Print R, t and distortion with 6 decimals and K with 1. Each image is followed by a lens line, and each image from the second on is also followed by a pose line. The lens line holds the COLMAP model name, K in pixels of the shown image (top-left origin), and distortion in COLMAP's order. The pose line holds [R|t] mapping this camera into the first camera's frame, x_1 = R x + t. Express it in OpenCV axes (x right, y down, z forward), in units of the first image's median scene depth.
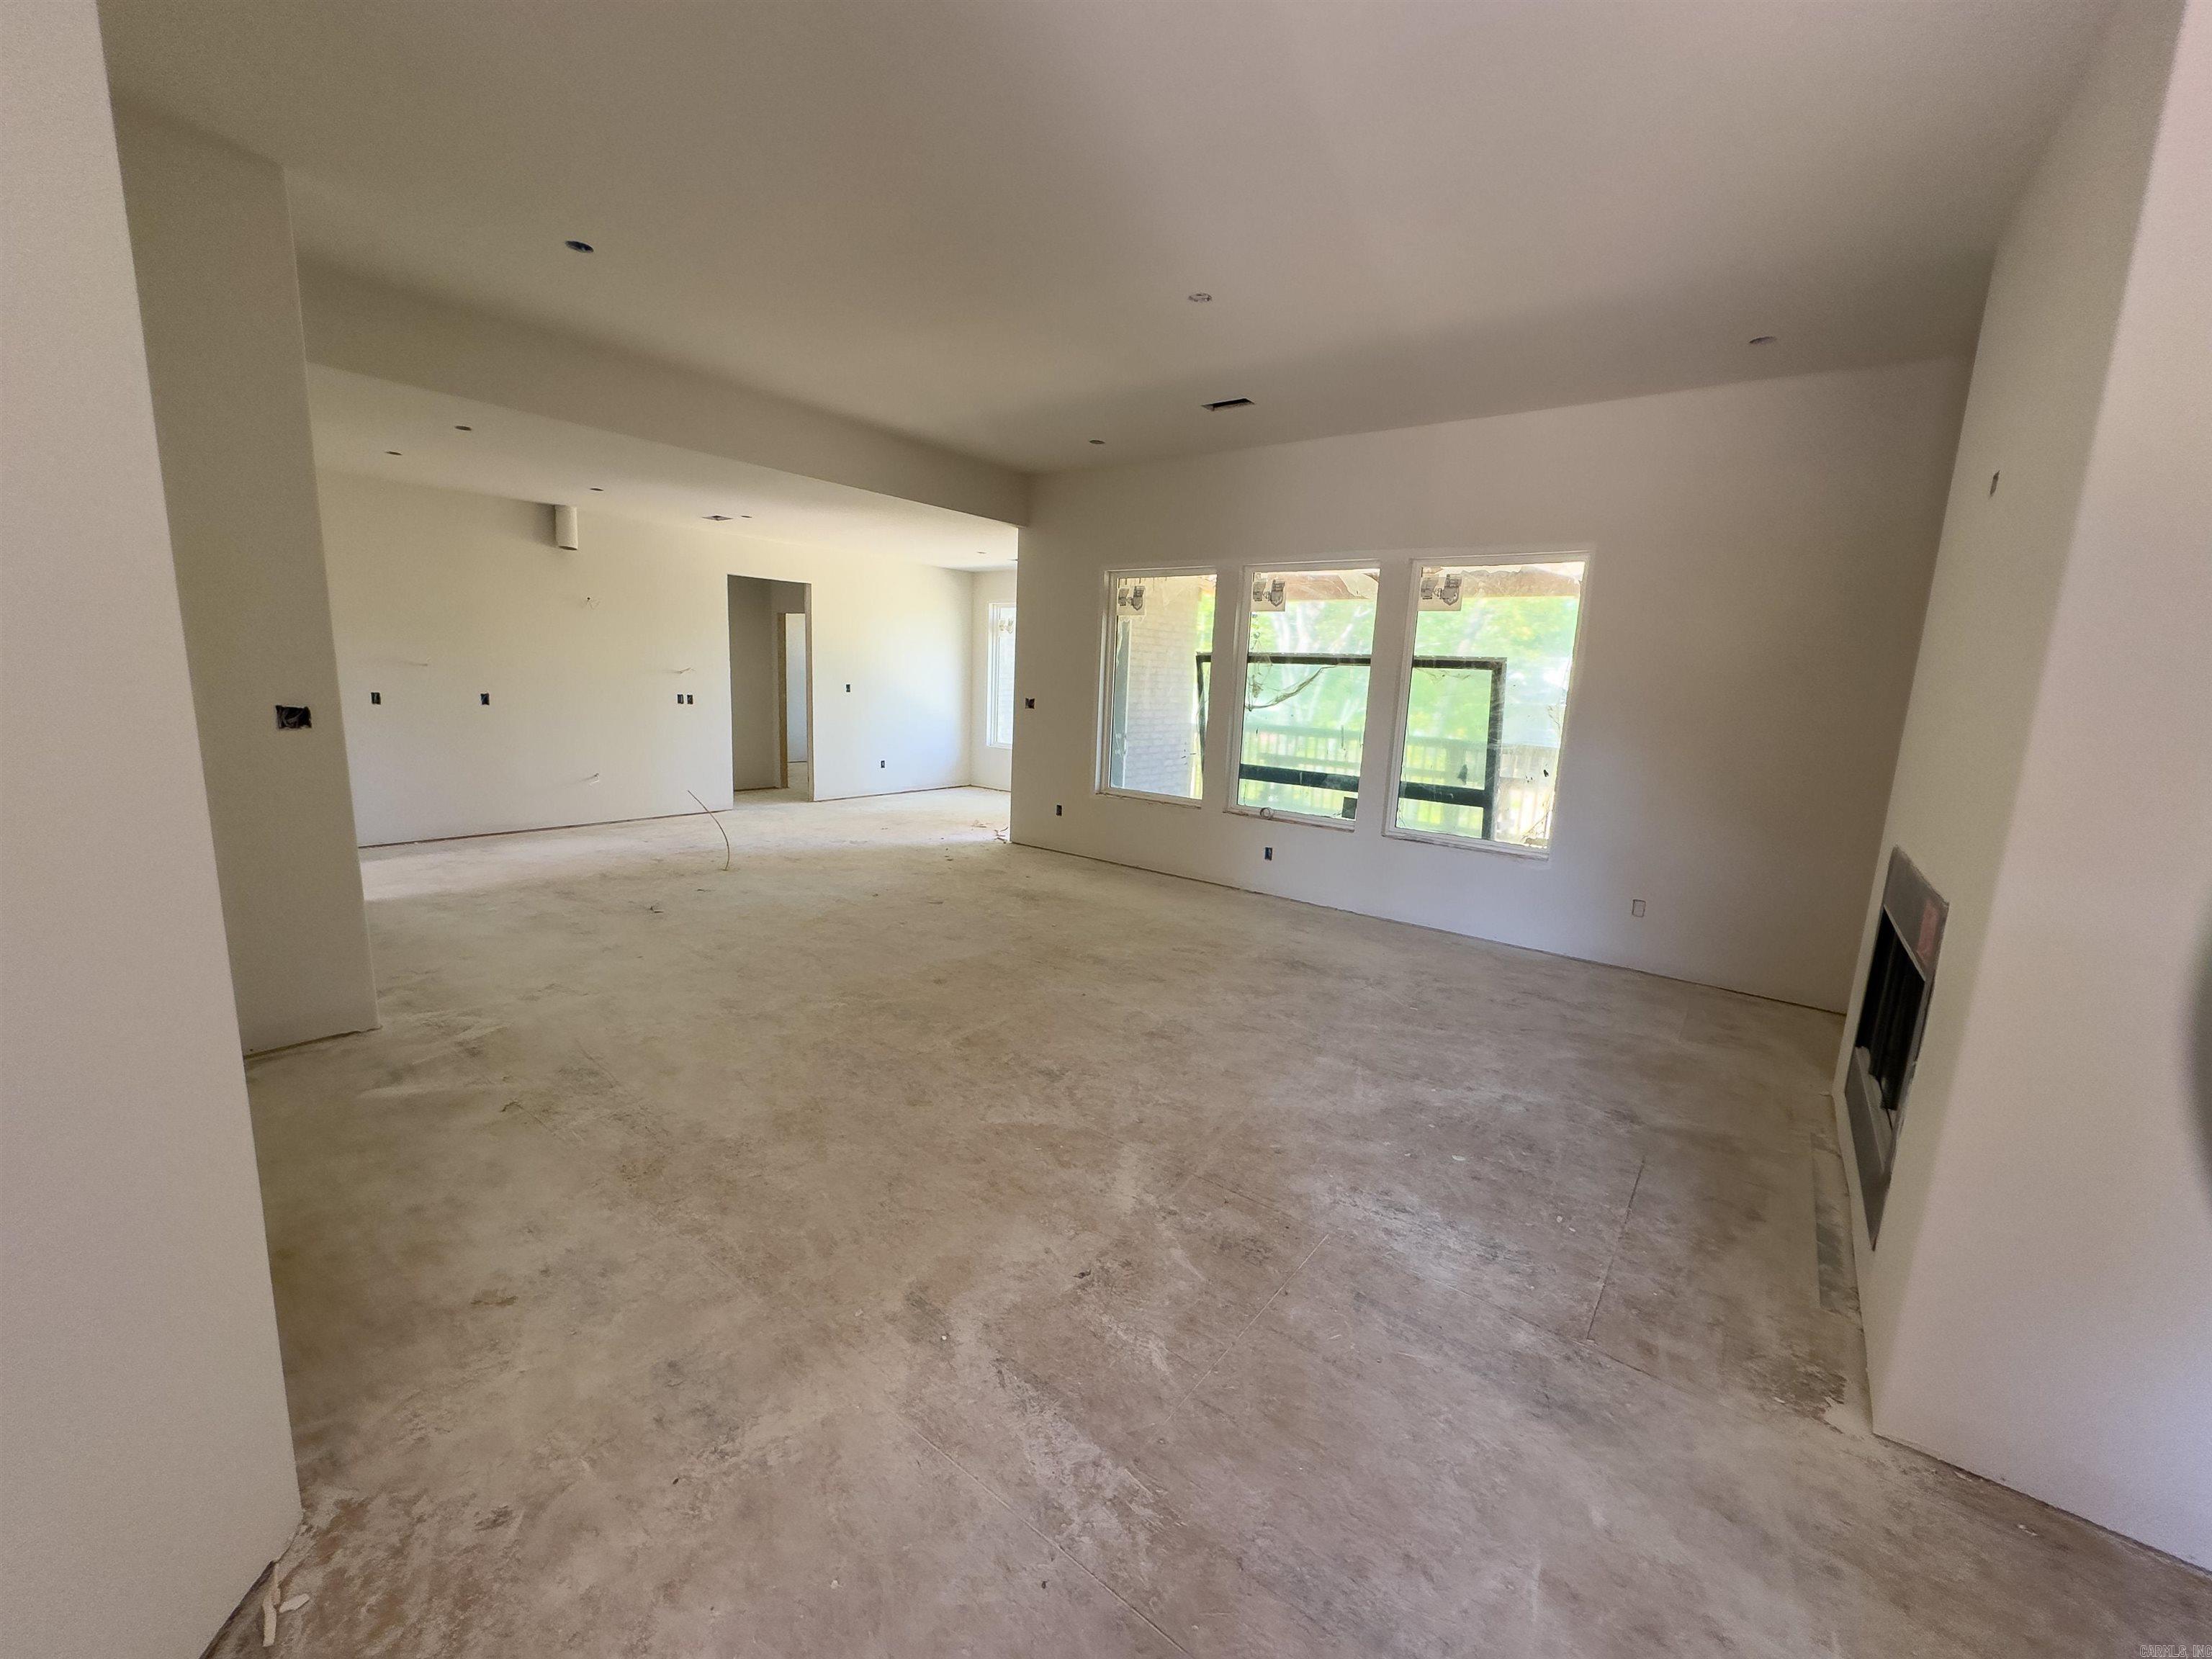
lens RADIAL K [[883.3, 0, 1101.0], [0, 883.3, 826.1], [0, 0, 1]] dist [-0.001920, 0.000755]
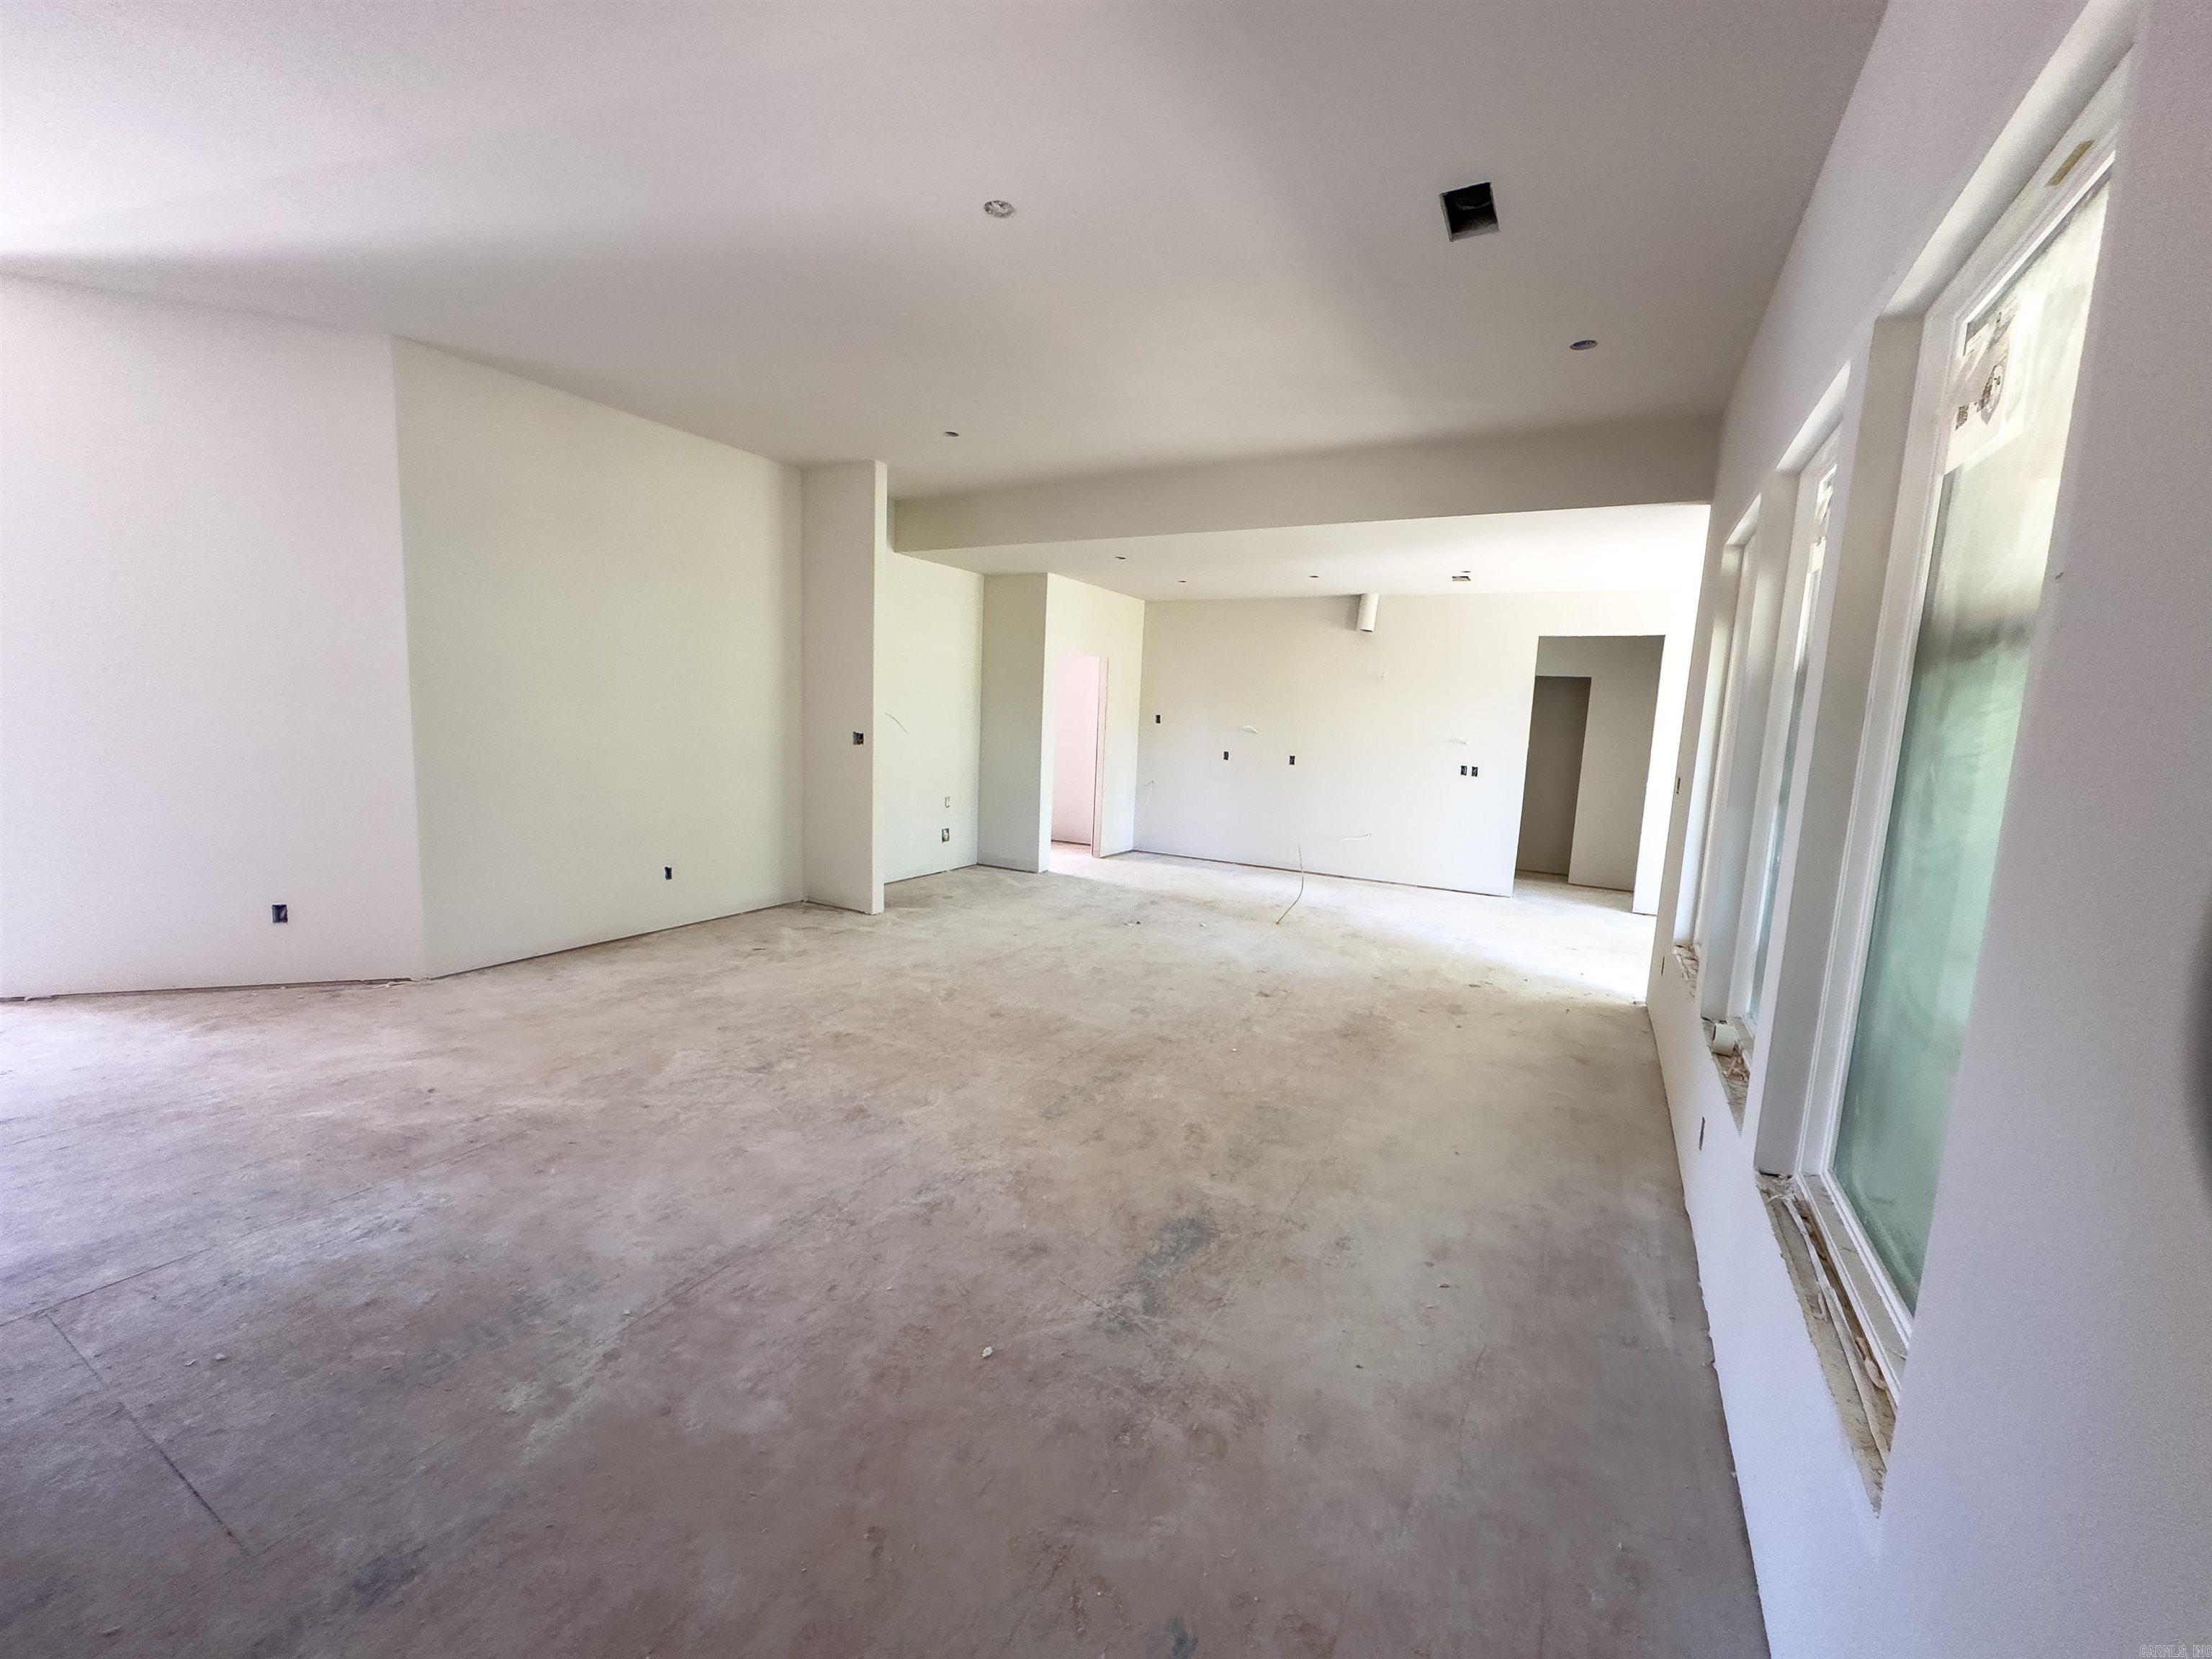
lens RADIAL K [[883.3, 0, 1102.6], [0, 883.3, 826.0], [0, 0, 1]] dist [-0.001920, 0.000755]
pose [[0.153534, 0.088123, -0.984206, 0.909198], [-0.202934, 0.977597, 0.055874, -0.128693], [0.967081, 0.191150, 0.167977, 1.033224]]
